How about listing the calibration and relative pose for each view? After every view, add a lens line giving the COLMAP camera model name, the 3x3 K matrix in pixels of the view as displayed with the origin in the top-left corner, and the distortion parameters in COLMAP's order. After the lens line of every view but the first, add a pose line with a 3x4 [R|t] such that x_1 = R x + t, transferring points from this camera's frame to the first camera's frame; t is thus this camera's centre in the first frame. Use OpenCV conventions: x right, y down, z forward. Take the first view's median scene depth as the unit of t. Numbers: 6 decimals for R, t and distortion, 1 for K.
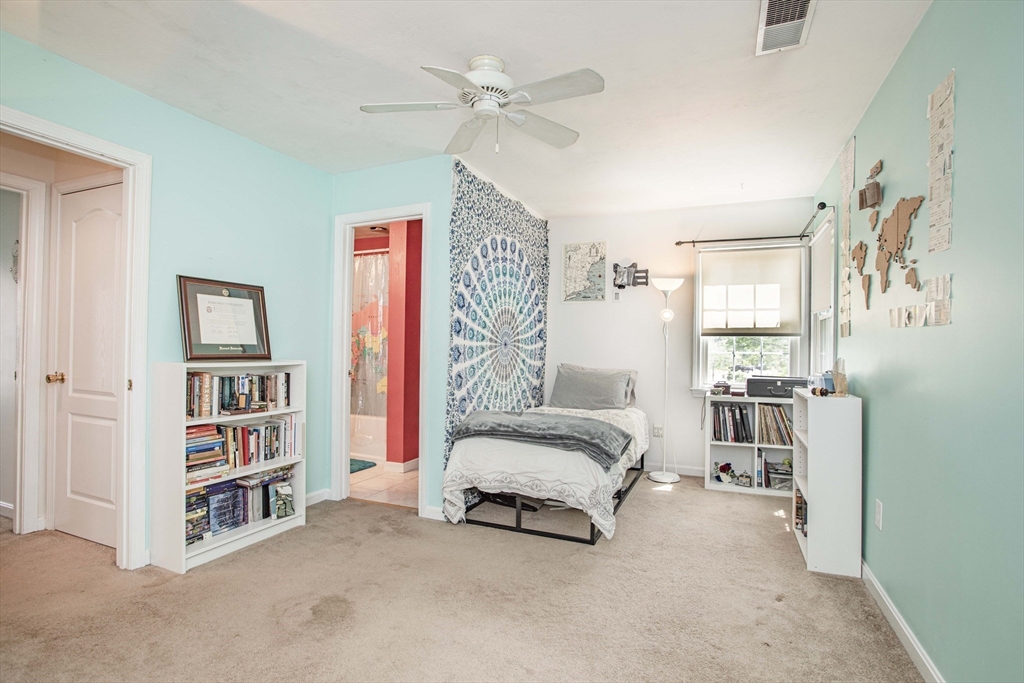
lens RADIAL K [[494.6, 0, 512.4], [0, 494.6, 344.3], [0, 0, 1]] dist [-0.073024, 0.031360]
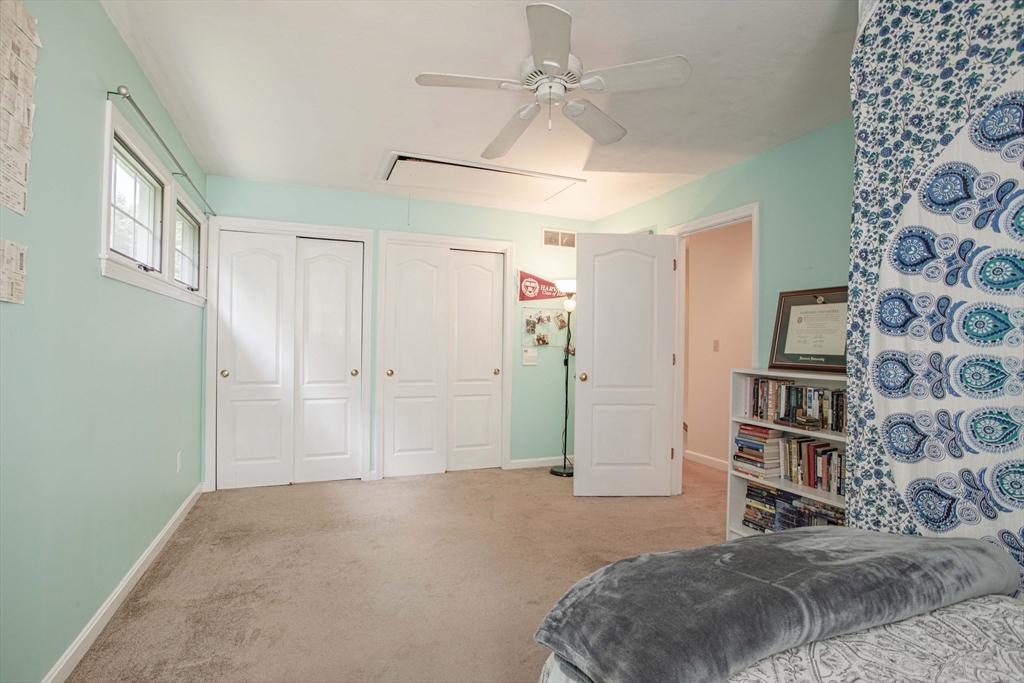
lens RADIAL K [[494.6, 0, 512.4], [0, 494.6, 344.3], [0, 0, 1]] dist [-0.073024, 0.031360]
pose [[-0.696189, -0.030835, -0.717196, 0.499480], [-0.029605, 0.999460, -0.014233, 0.010692], [0.717248, 0.011324, -0.696726, 1.224571]]
